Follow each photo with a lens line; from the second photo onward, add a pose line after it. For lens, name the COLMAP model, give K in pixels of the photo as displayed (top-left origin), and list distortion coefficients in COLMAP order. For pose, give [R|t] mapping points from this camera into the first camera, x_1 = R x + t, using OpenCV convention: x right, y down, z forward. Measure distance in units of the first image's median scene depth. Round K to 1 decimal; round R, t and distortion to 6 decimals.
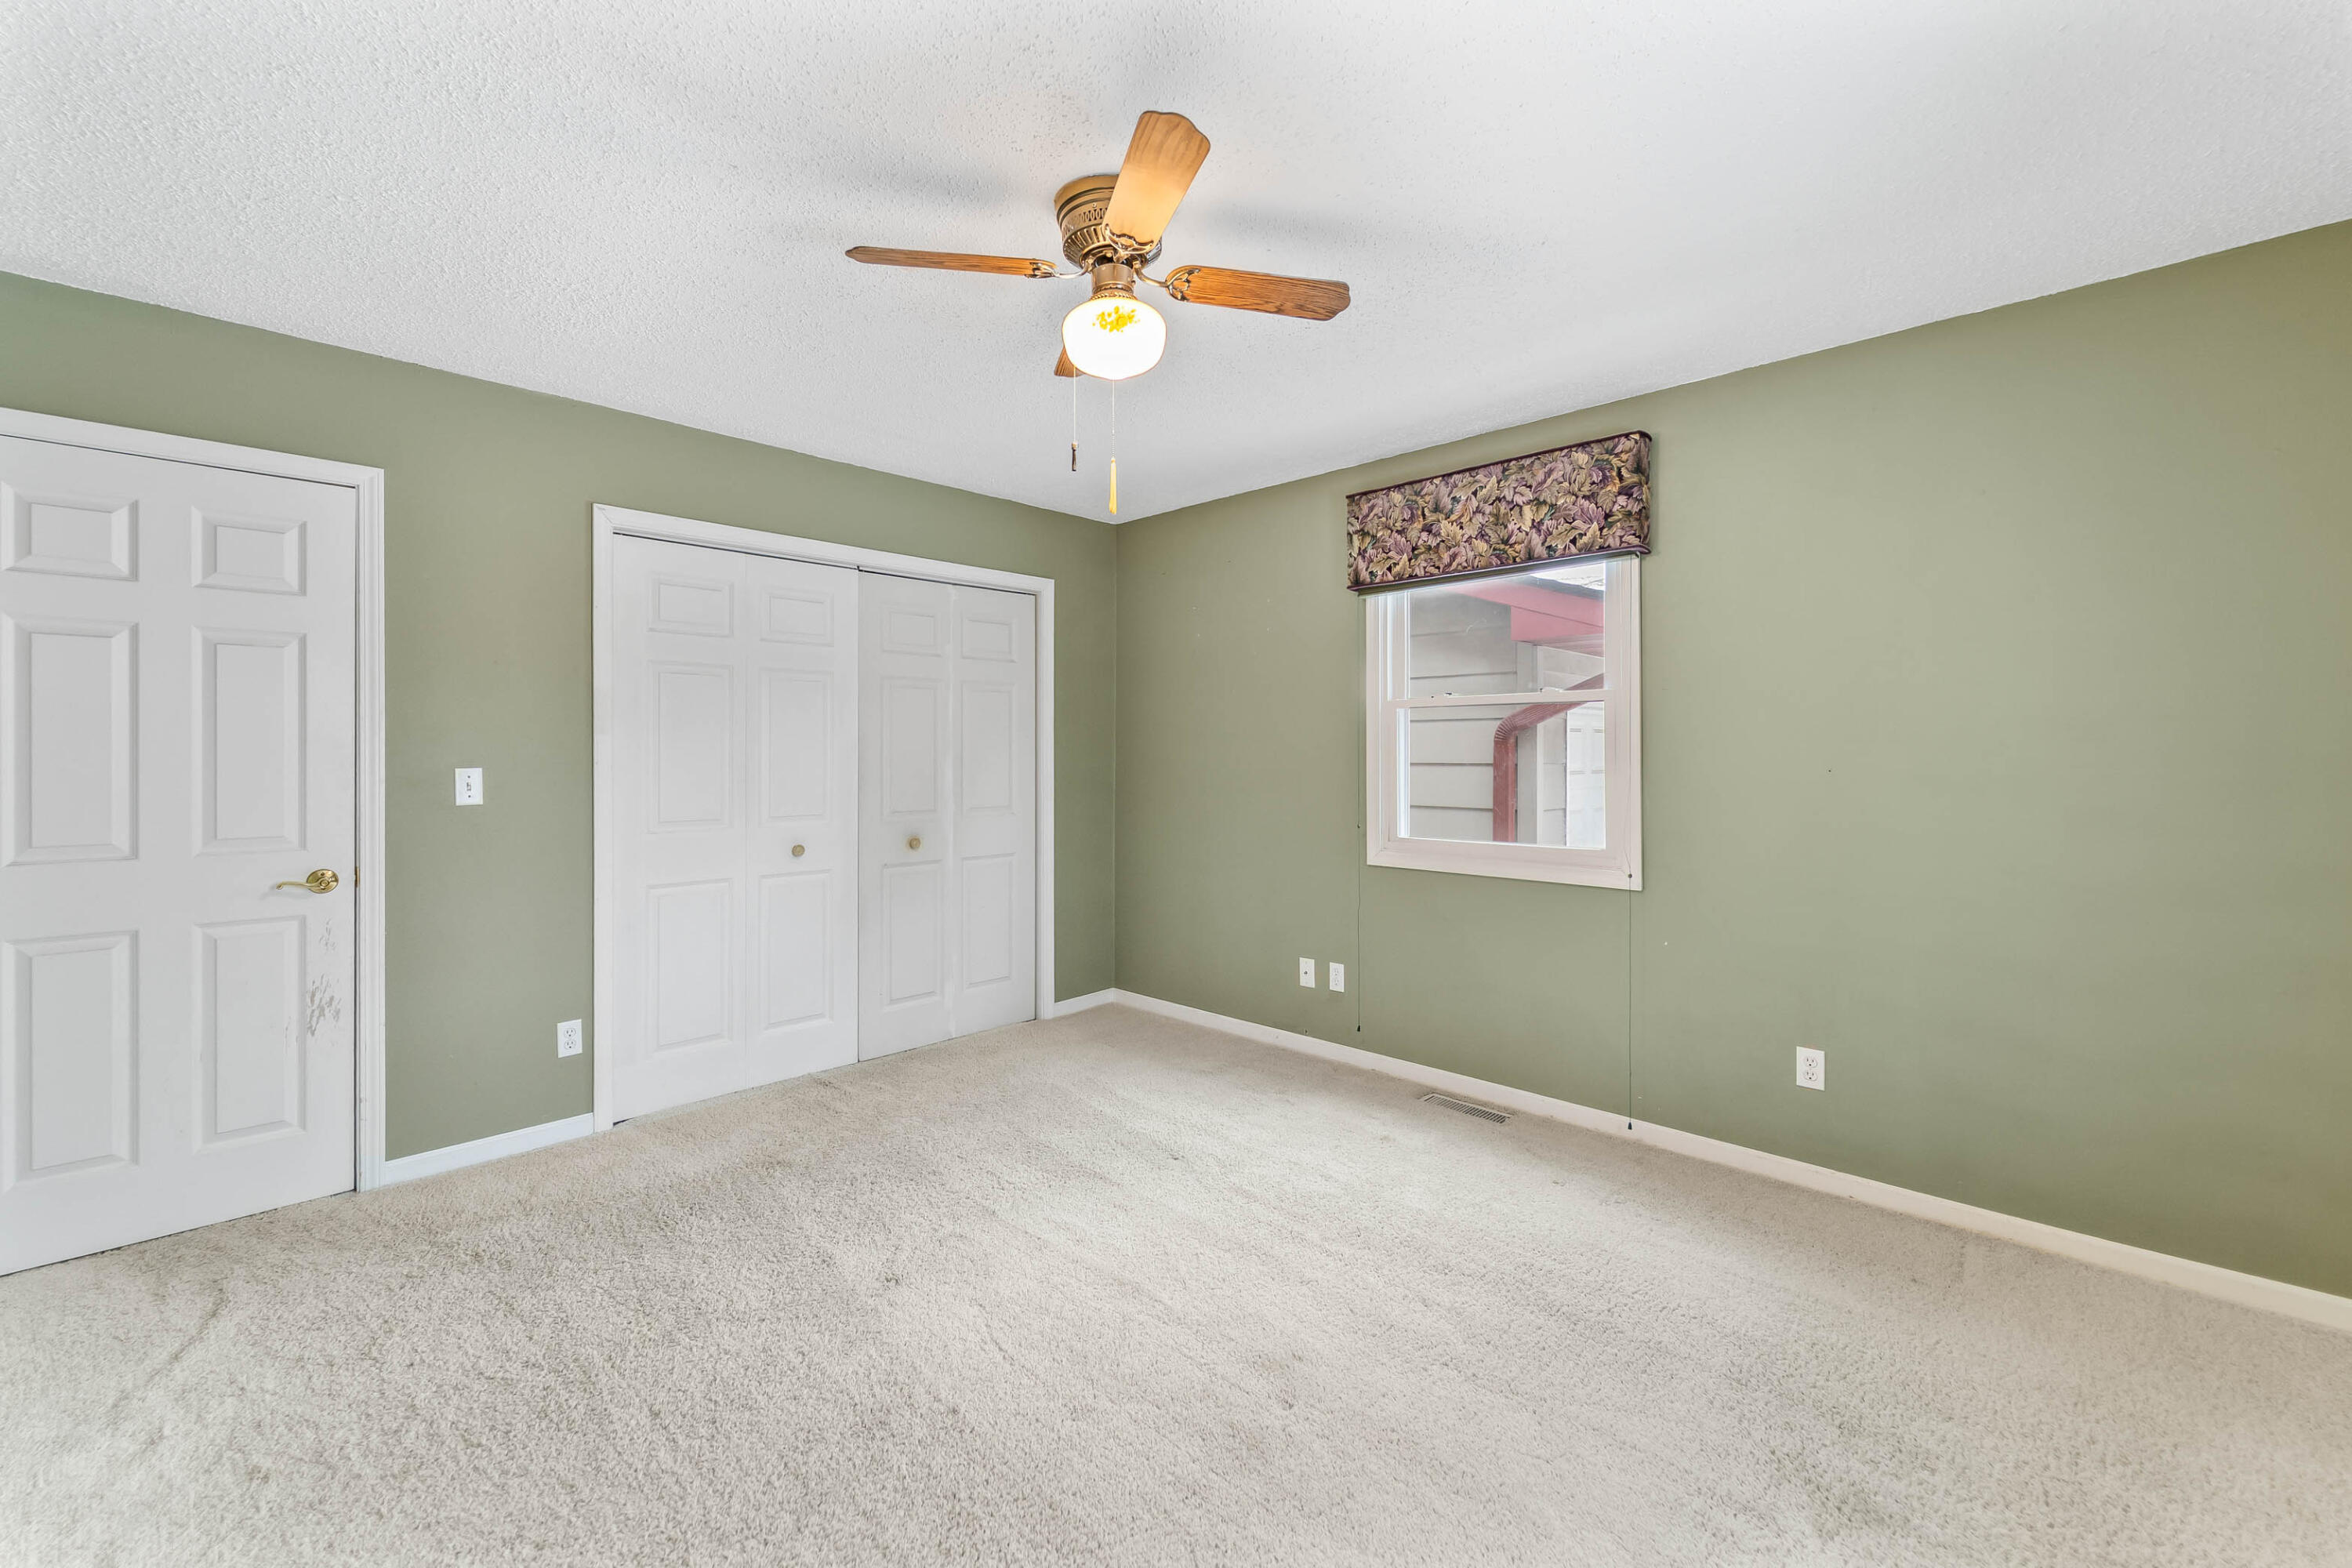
lens RADIAL K [[981.2, 0, 1154.1], [0, 981.2, 754.1], [0, 0, 1]] dist [-0.000633, 0.000039]
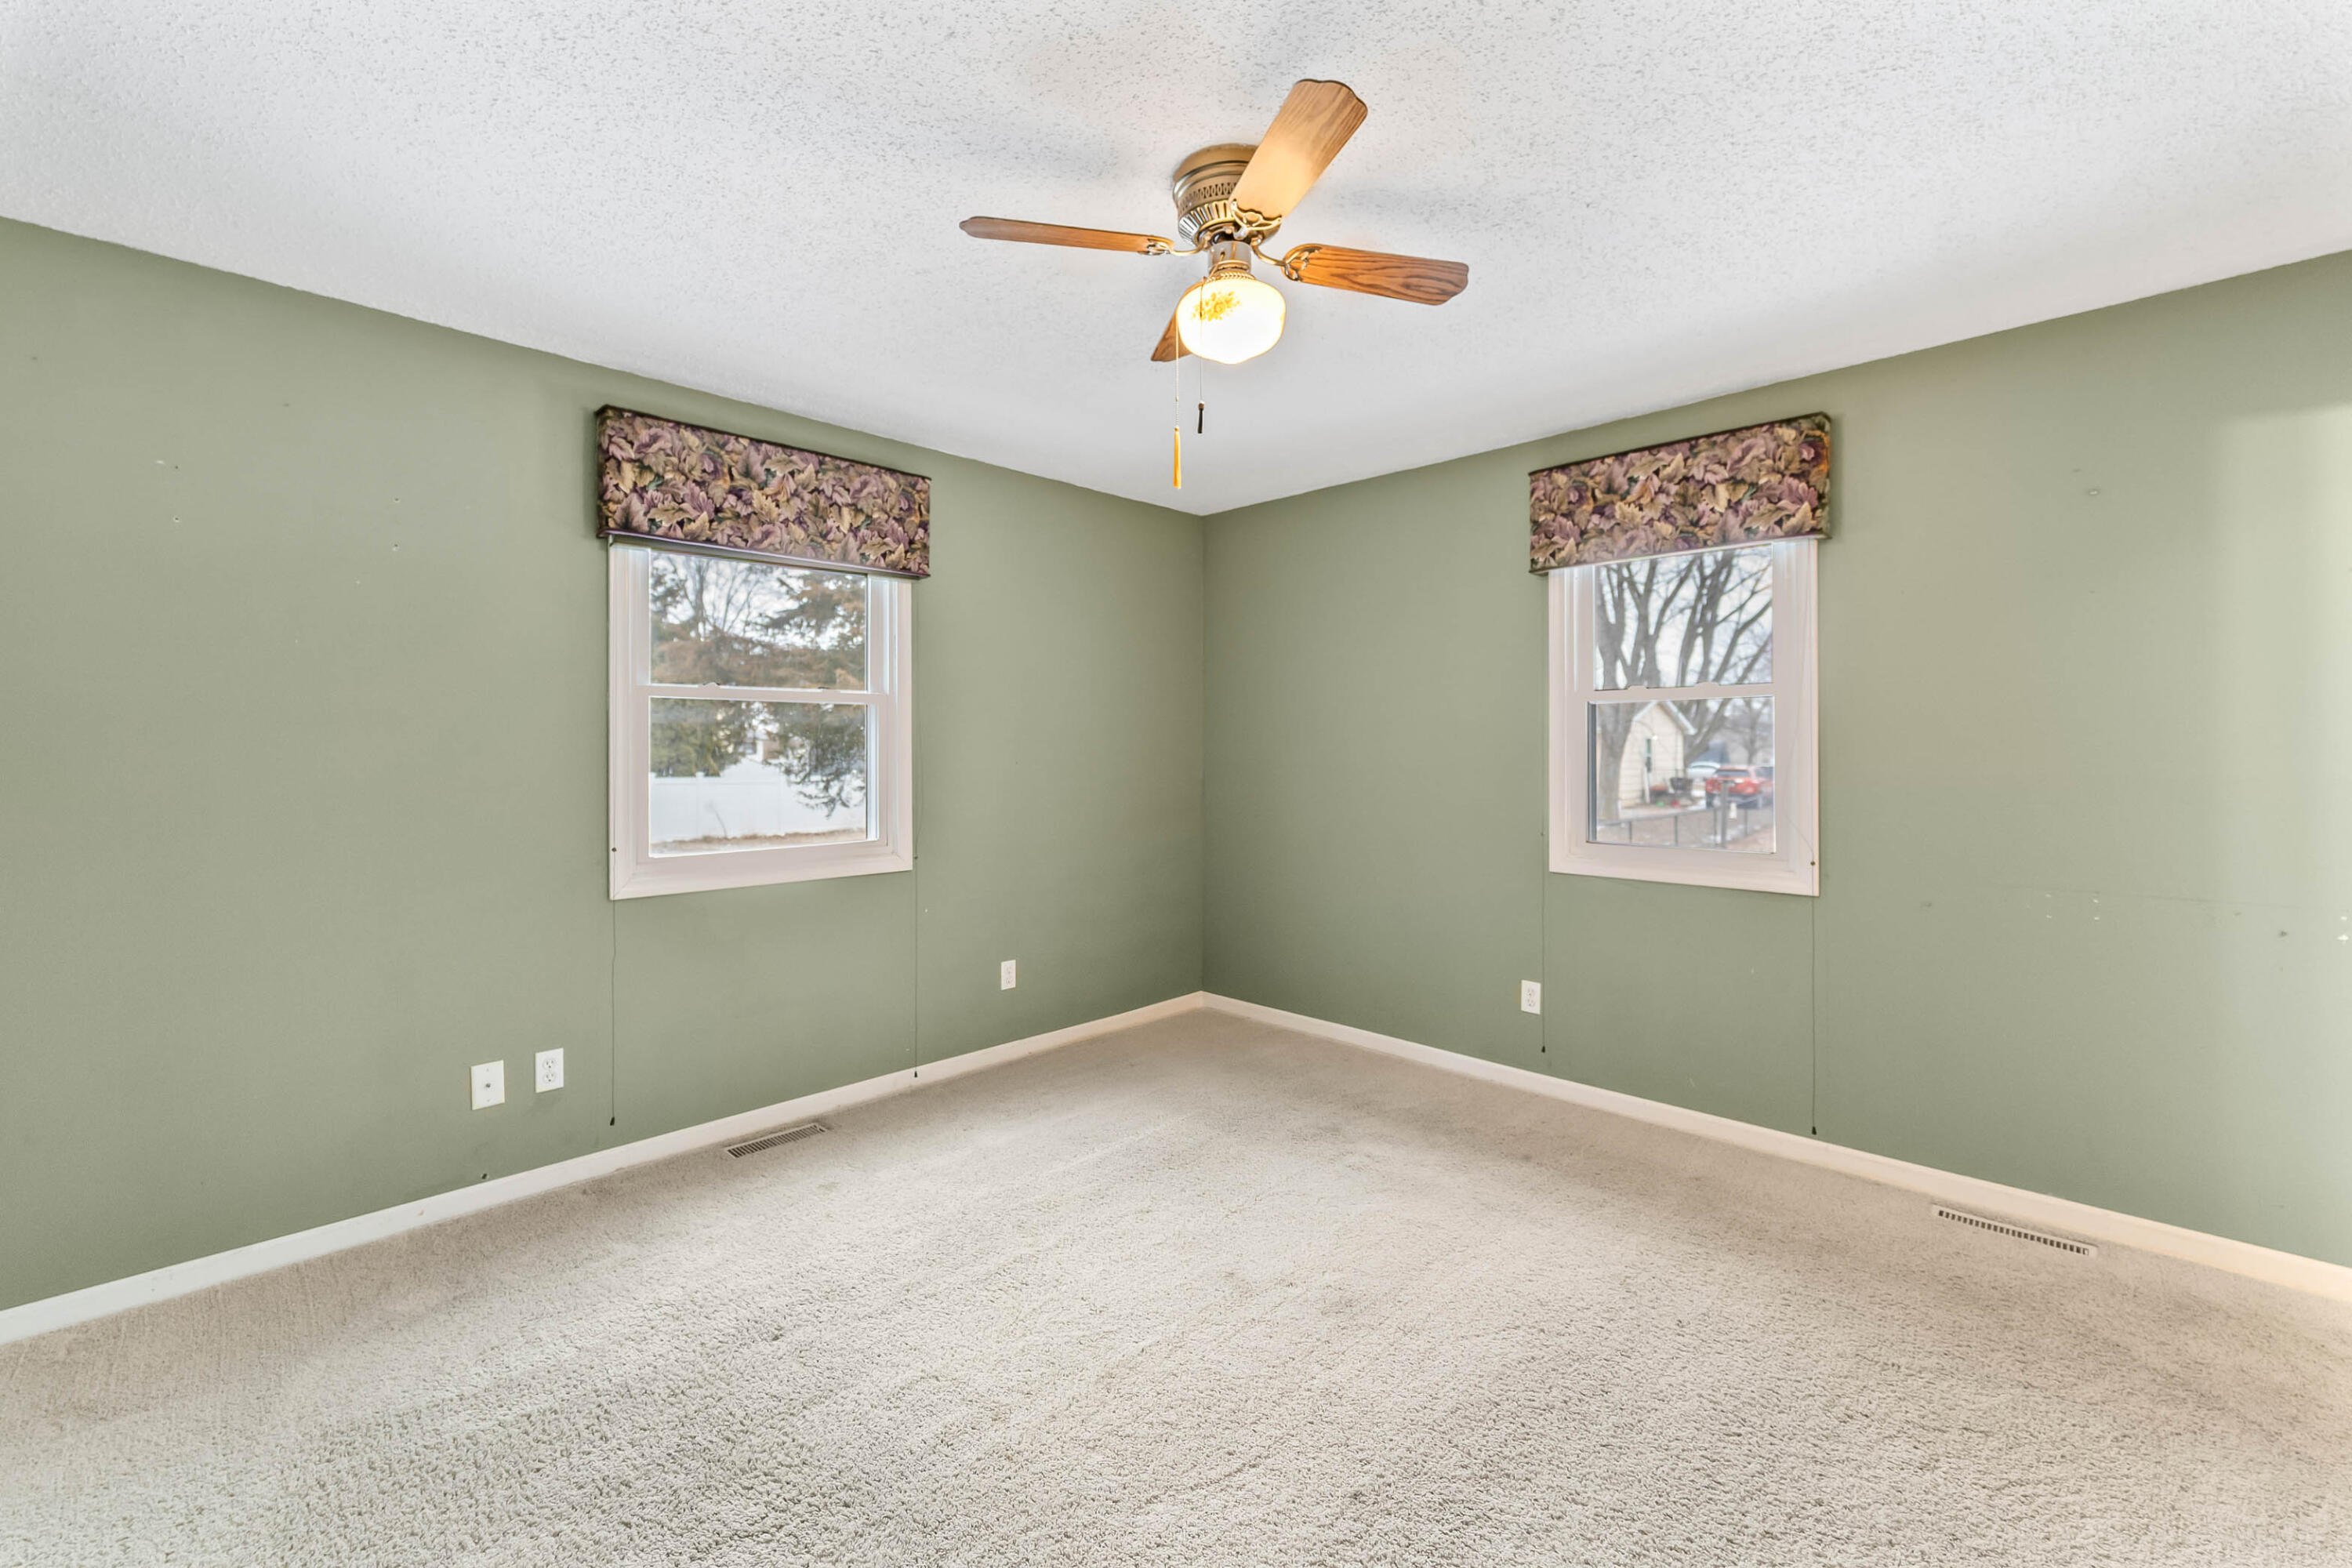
lens RADIAL K [[981.2, 0, 1154.1], [0, 981.2, 754.1], [0, 0, 1]] dist [-0.000633, 0.000039]
pose [[-0.019973, -0.007424, 0.999773, -0.597870], [-0.002305, 0.999970, 0.007380, -0.007668], [-0.999798, -0.002157, -0.019989, 0.657782]]
